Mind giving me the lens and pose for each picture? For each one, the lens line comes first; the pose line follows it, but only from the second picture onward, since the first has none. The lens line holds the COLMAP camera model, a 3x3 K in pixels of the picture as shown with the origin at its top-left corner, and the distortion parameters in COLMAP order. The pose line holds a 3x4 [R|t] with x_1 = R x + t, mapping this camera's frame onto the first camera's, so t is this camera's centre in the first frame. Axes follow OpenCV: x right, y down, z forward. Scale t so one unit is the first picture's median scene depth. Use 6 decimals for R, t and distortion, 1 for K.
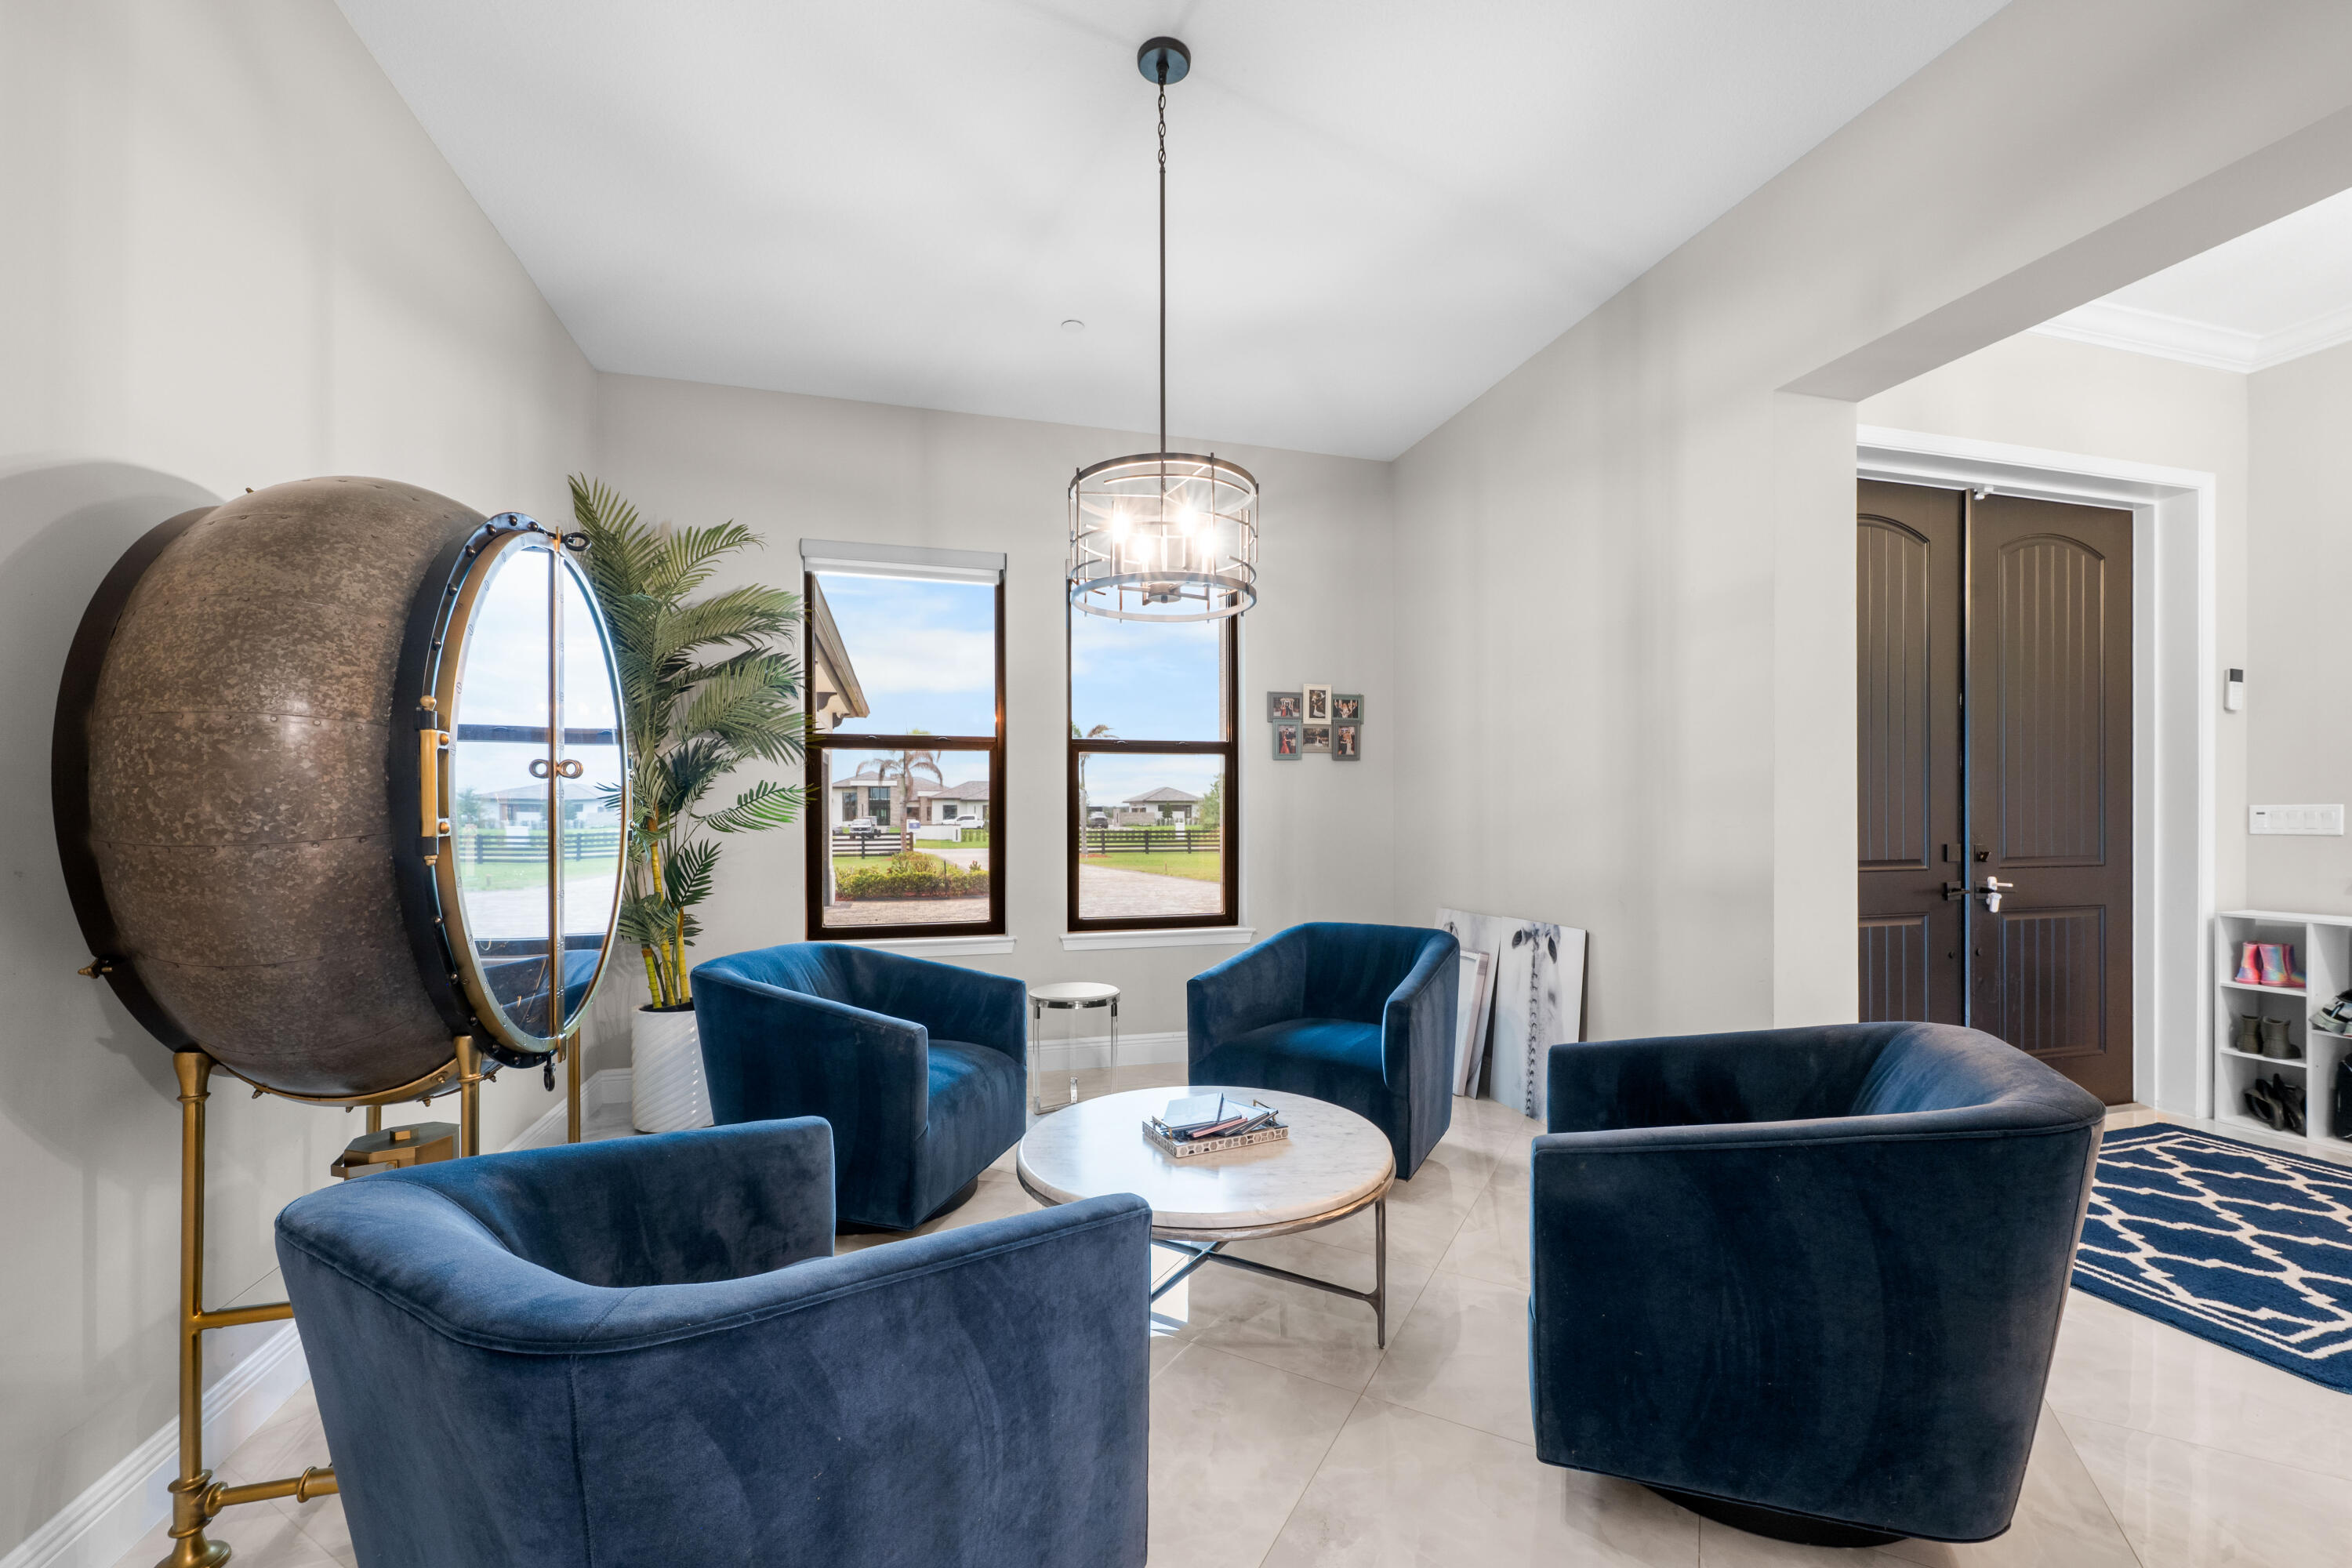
lens RADIAL K [[943.4, 0, 1175.0], [0, 943.4, 822.1], [0, 0, 1]] dist [-0.001169, -0.000166]
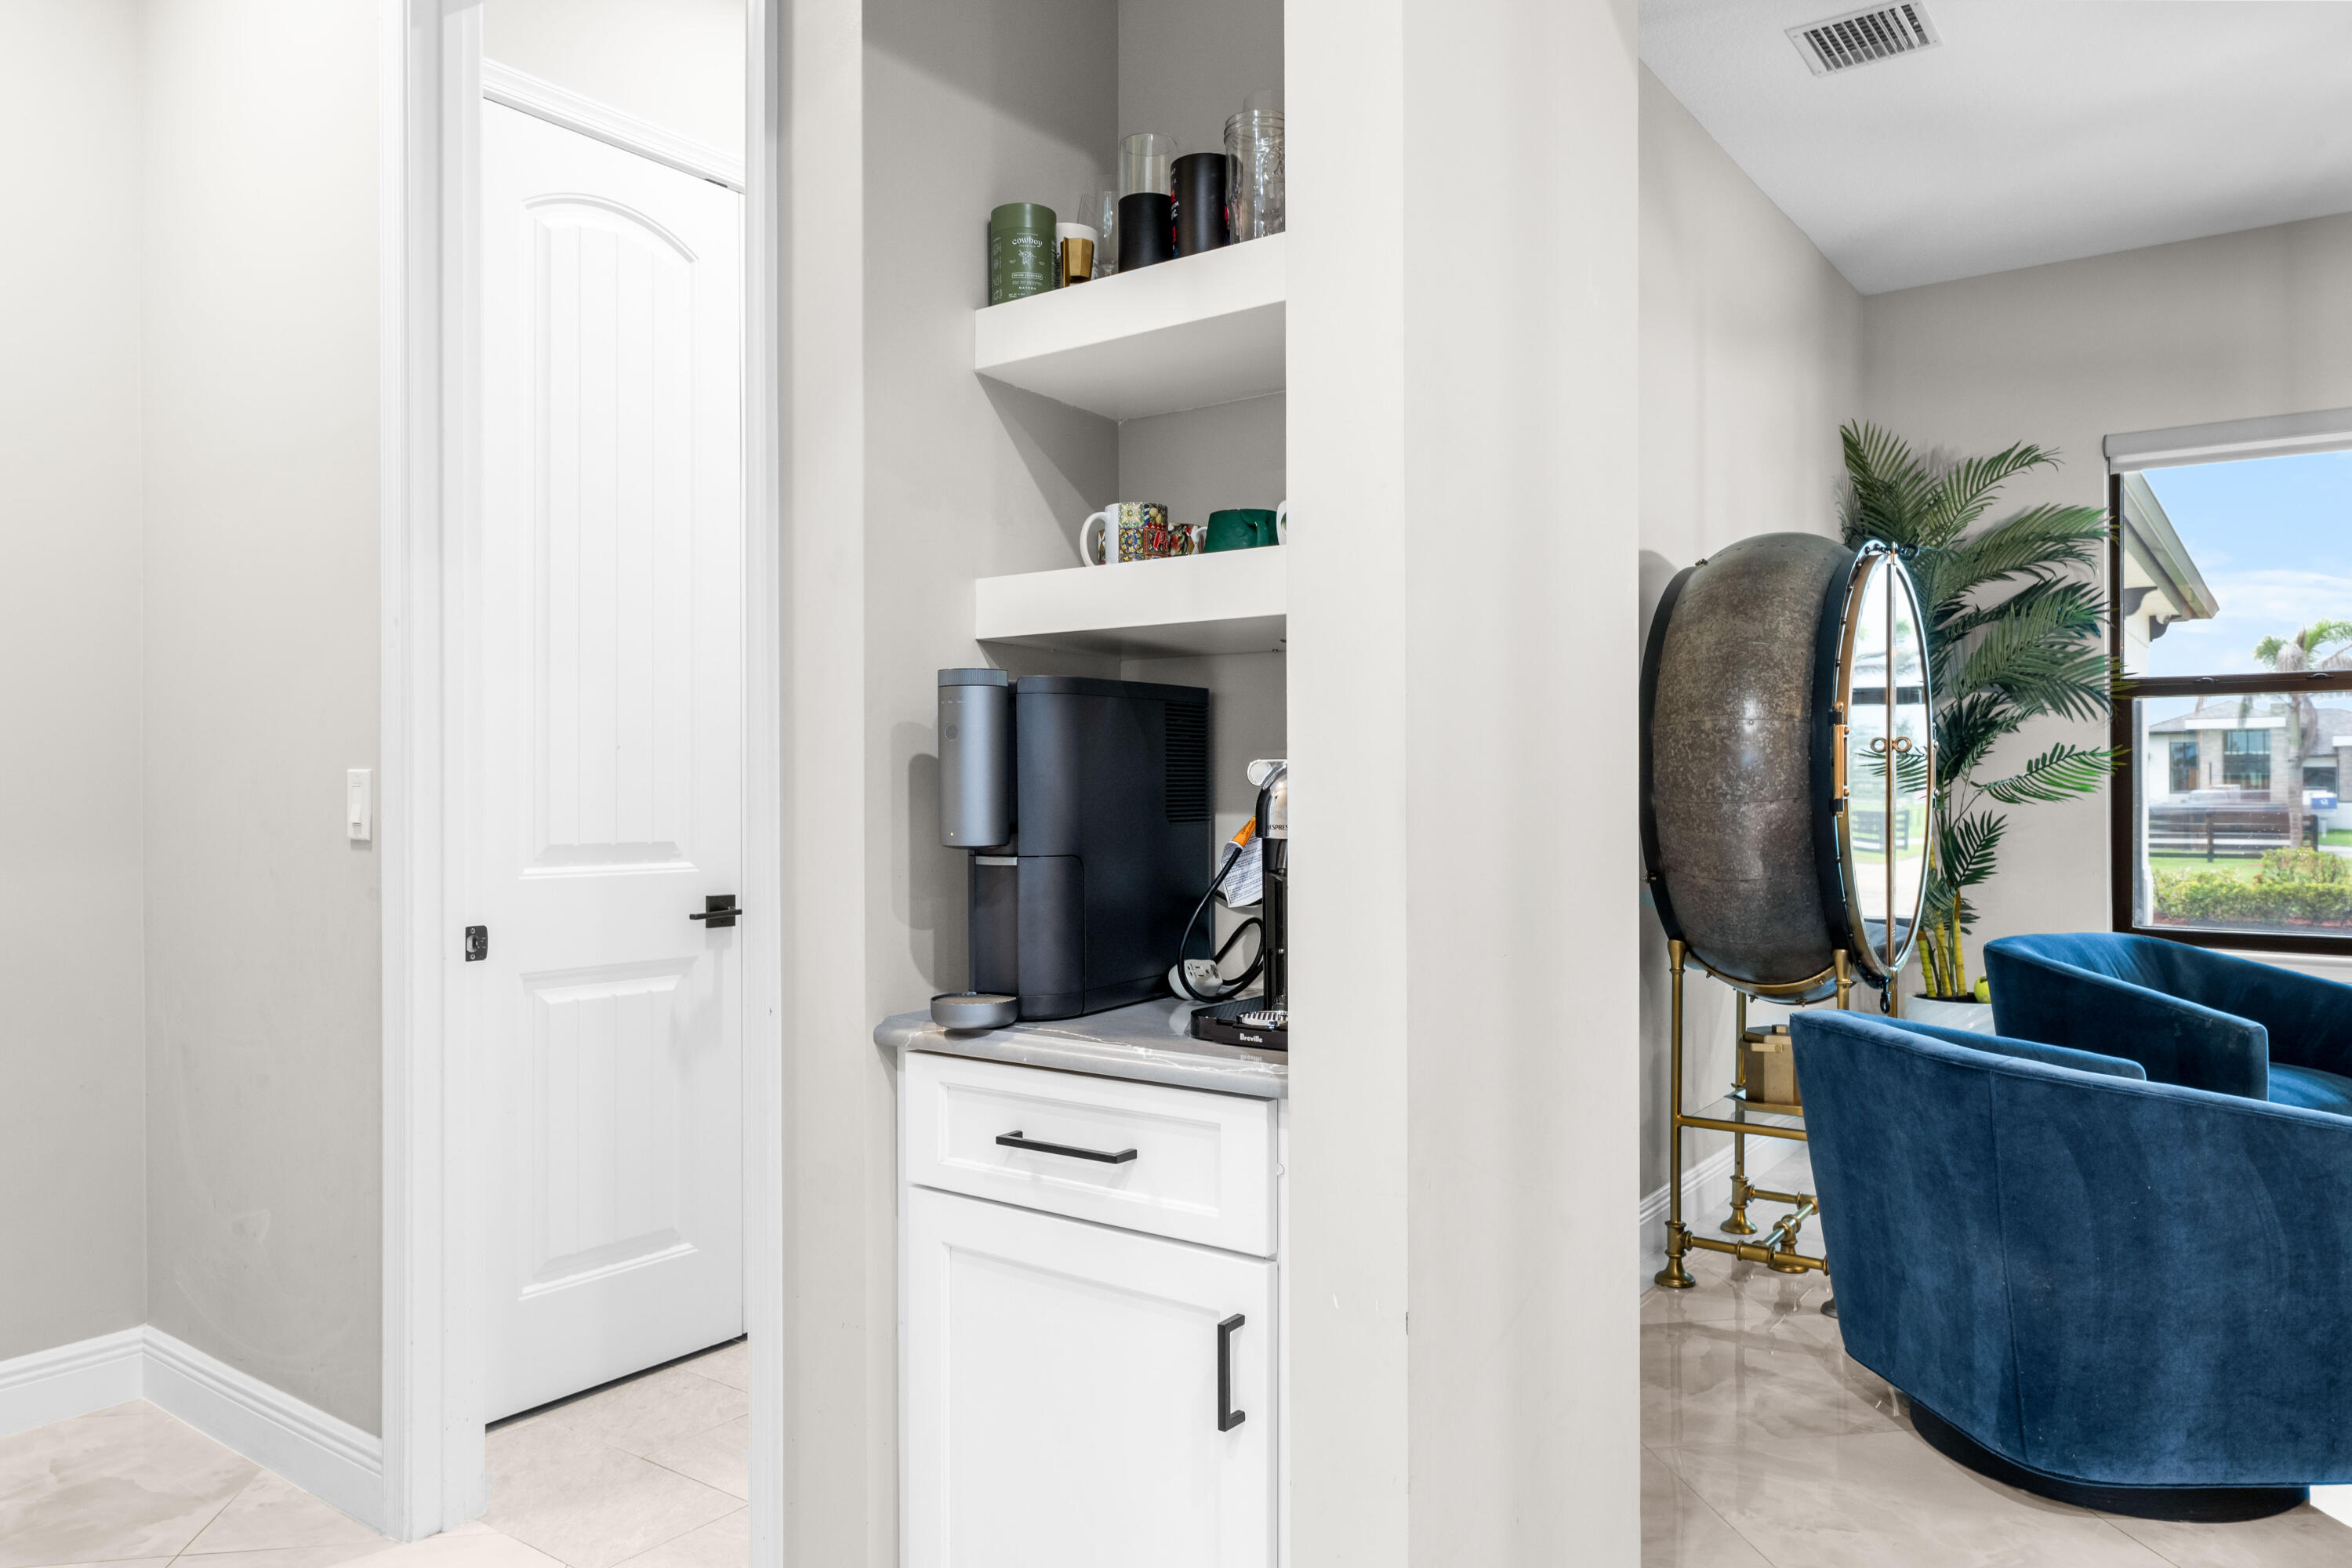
lens RADIAL K [[1556.0, 0, 1176.0], [0, 1556.0, 784.0], [0, 0, 1]] dist [-0.004983, 0.004310]
pose [[0.615367, 0.000614, -0.788240, 0.211618], [-0.005809, 0.999976, -0.003756, 0.003515], [0.788219, 0.006890, 0.615356, -0.578237]]
